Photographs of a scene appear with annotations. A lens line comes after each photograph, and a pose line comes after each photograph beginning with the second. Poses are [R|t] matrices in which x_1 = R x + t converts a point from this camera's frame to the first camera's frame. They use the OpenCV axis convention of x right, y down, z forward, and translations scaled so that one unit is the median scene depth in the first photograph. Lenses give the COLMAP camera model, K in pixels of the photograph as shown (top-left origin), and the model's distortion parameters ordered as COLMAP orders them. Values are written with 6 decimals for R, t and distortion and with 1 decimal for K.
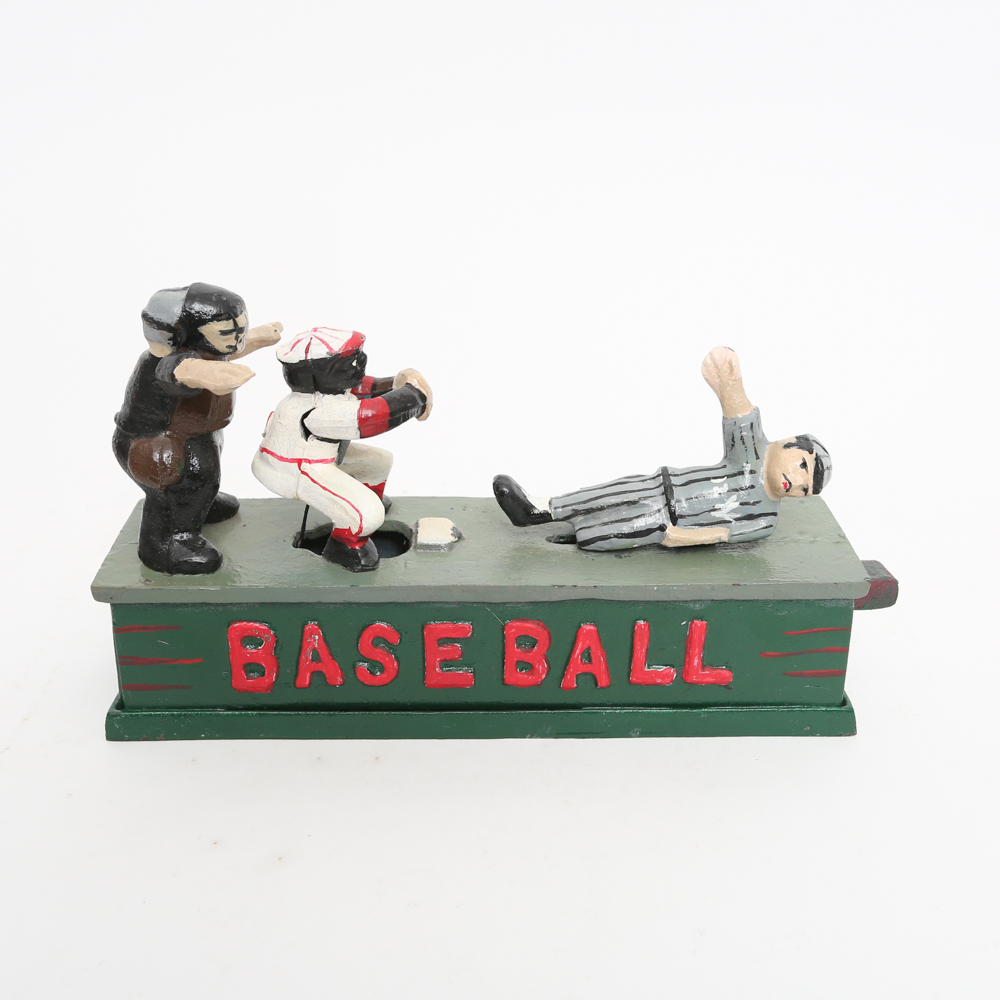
lens RADIAL K [[1270.8, 0, 533.0], [0, 1270.8, 525.4], [0, 0, 1]] dist [-0.046197, 0.000000]
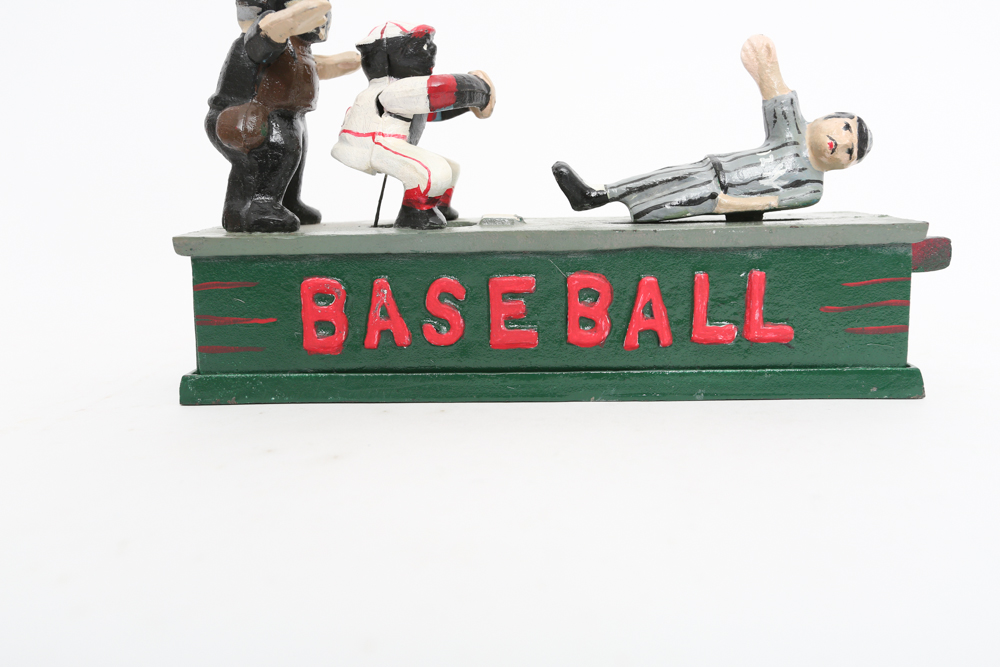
lens RADIAL K [[877.6, 0, 500.4], [0, 877.6, 333.5], [0, 0, 1]] dist [-0.029453, 0.075500]
pose [[0.997889, -0.024267, -0.060241, -0.034185], [0.008668, 0.969033, -0.246778, 0.293356], [0.064364, 0.245735, 0.967198, 0.316641]]
